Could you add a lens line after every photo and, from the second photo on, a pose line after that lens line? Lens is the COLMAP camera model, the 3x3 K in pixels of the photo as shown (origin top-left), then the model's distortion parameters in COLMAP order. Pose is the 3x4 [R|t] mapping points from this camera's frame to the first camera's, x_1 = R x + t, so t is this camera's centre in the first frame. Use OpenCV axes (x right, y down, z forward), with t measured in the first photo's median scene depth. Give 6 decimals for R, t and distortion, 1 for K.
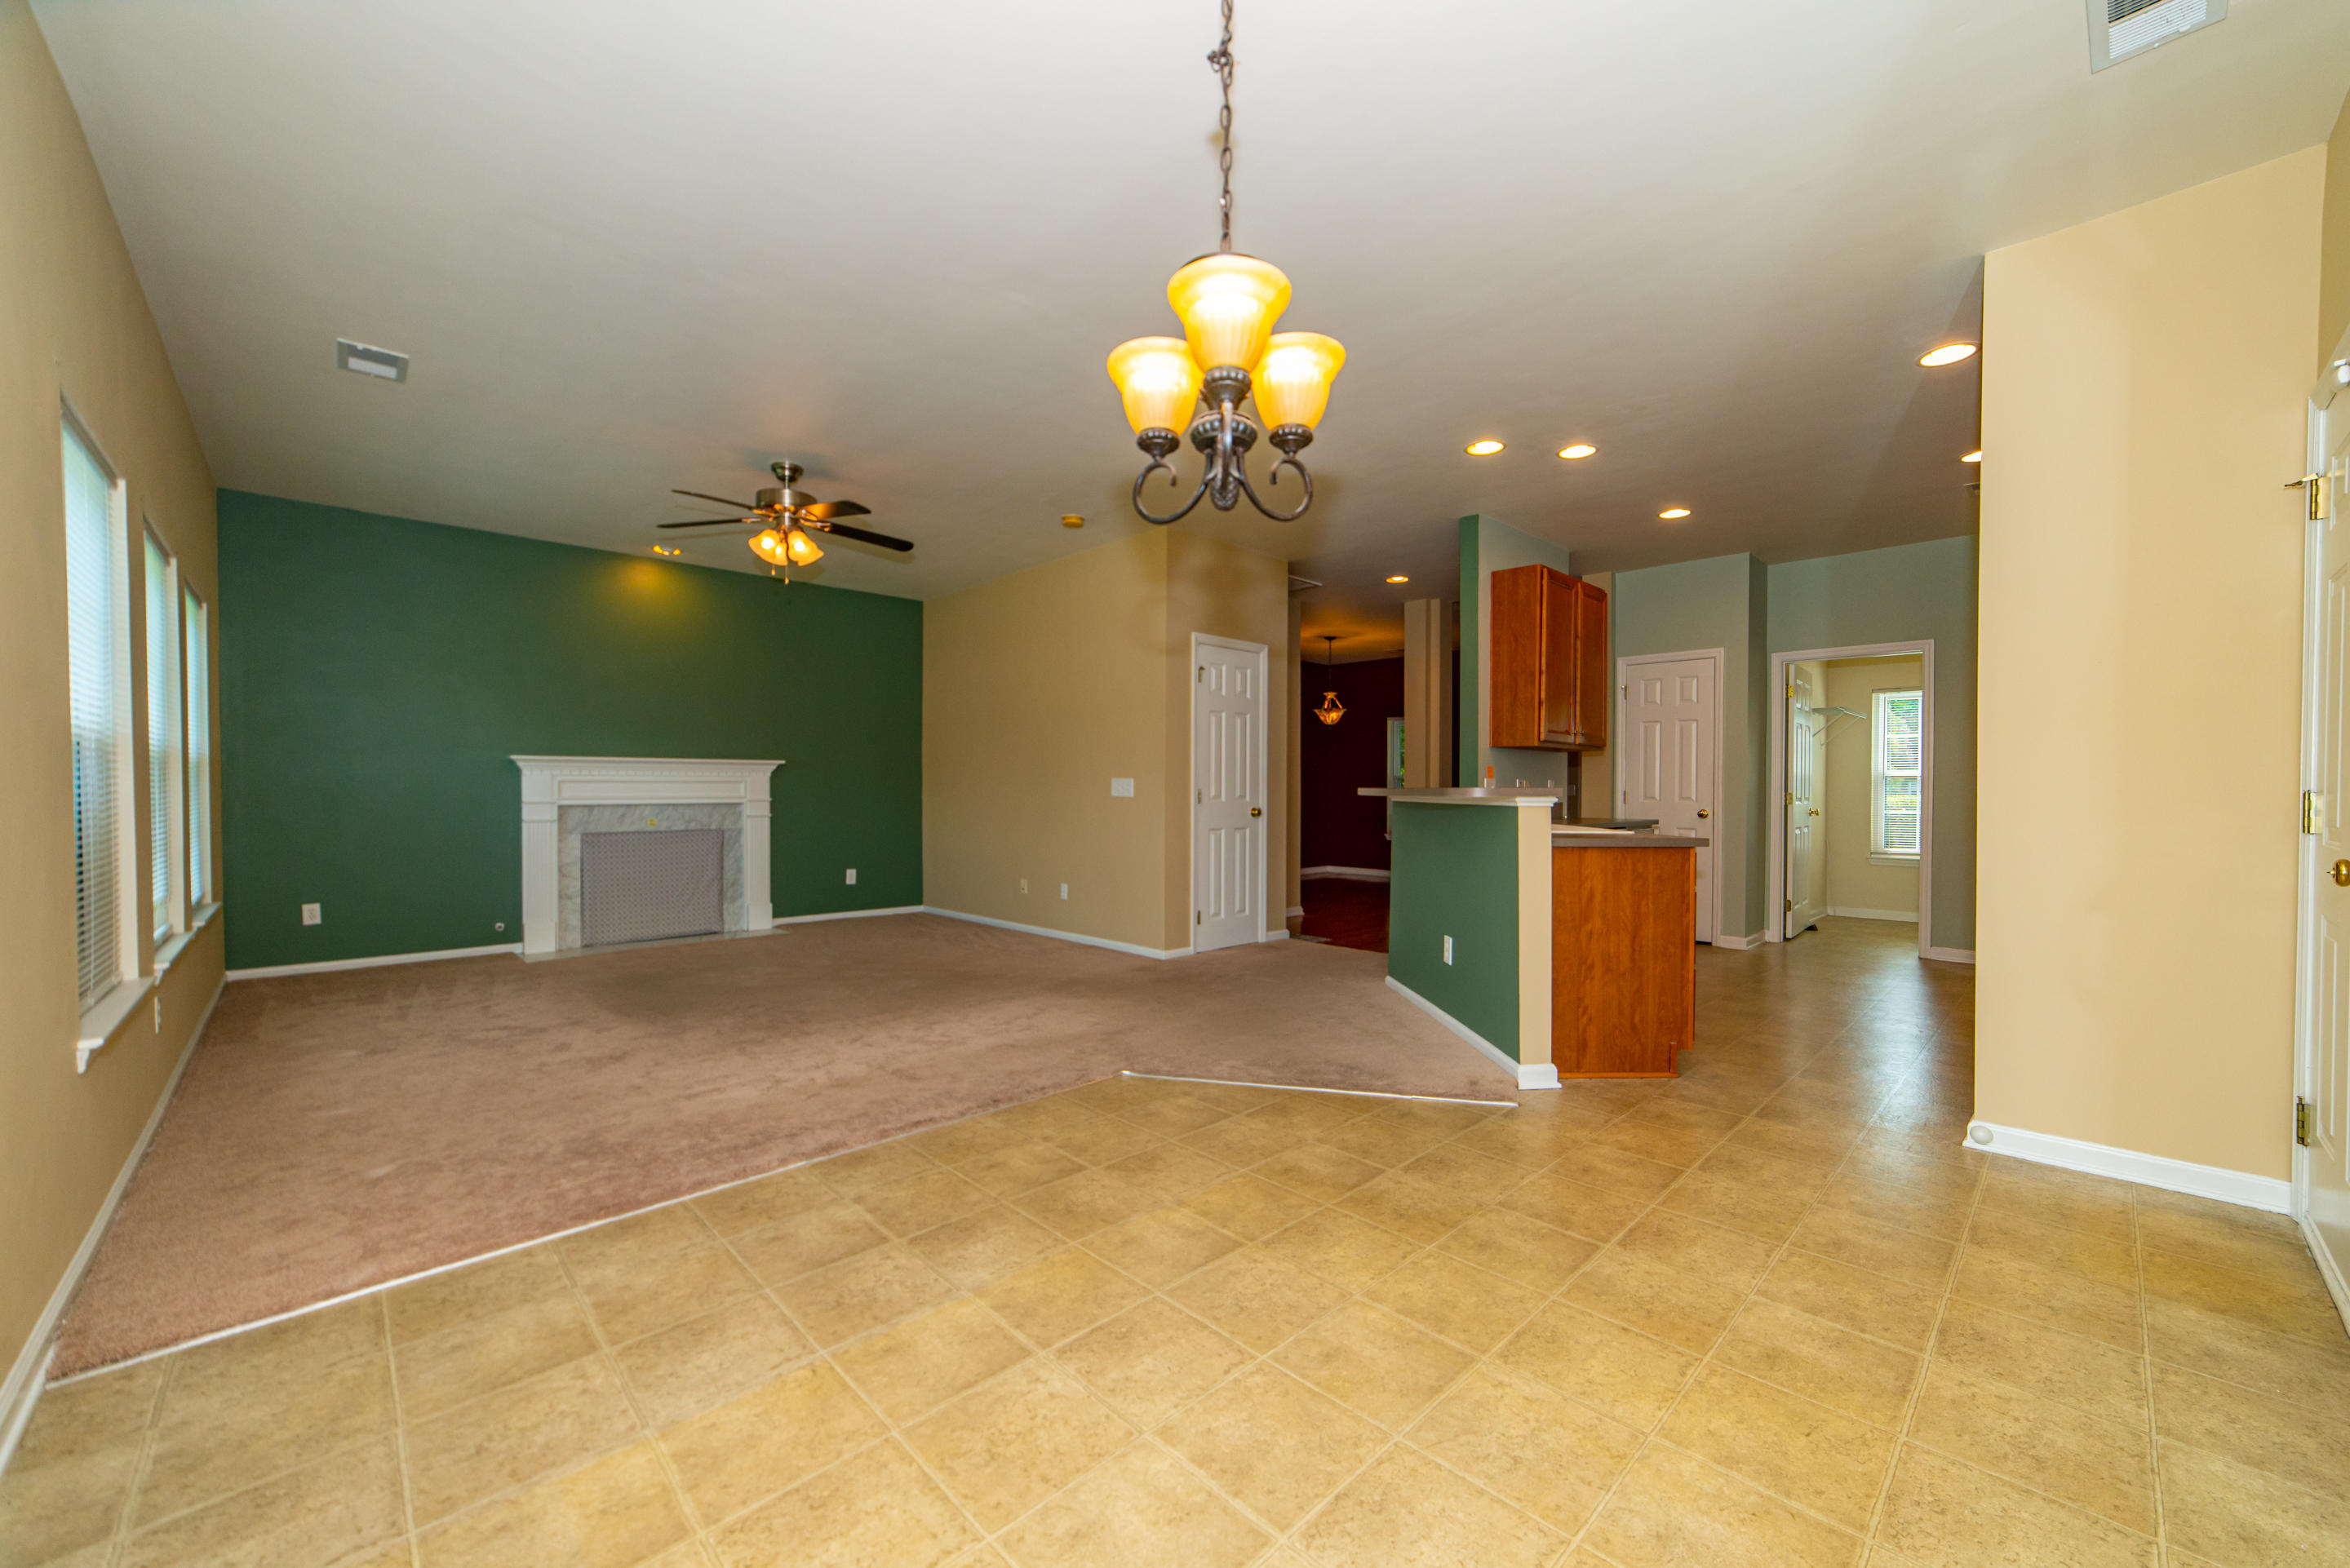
lens RADIAL K [[902.5, 0, 1190.5], [0, 902.5, 797.7], [0, 0, 1]] dist [-0.015029, 0.006317]
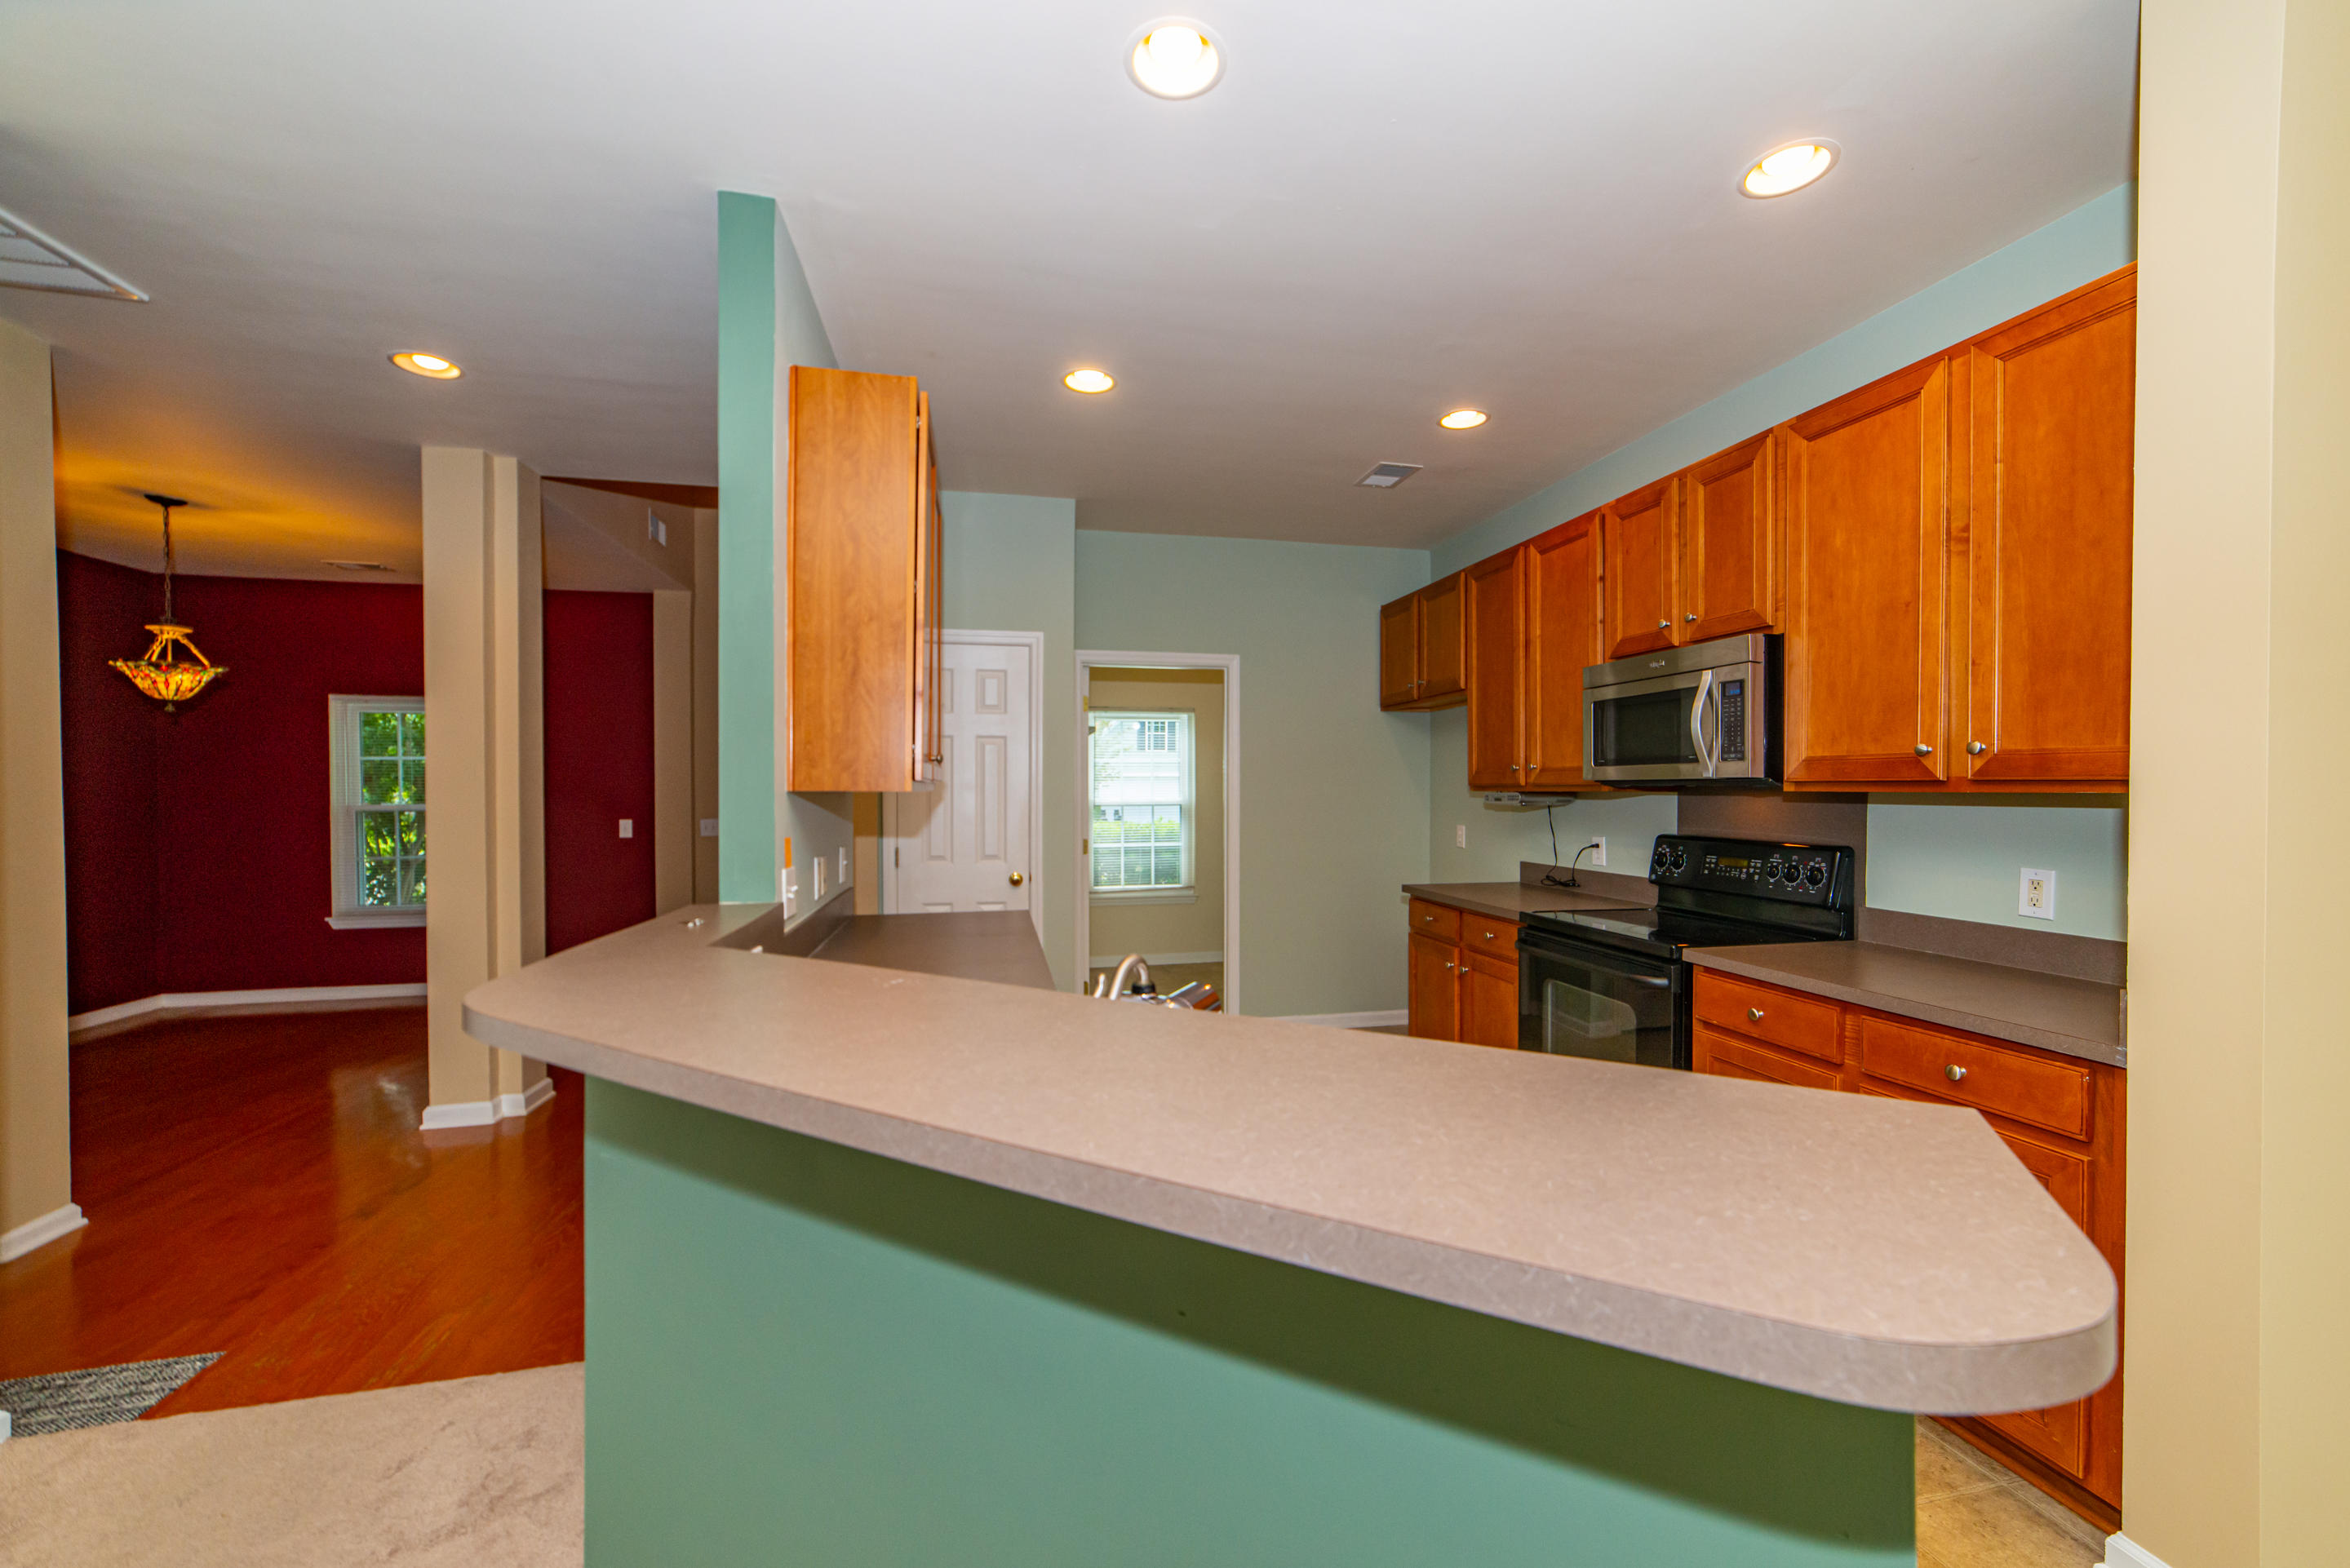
lens RADIAL K [[902.5, 0, 1190.5], [0, 902.5, 797.7], [0, 0, 1]] dist [-0.015029, 0.006317]
pose [[0.522534, -0.011360, 0.852543, 0.045042], [0.012345, 0.999907, 0.005758, -0.031085], [-0.852529, 0.007516, 0.522626, 0.364770]]
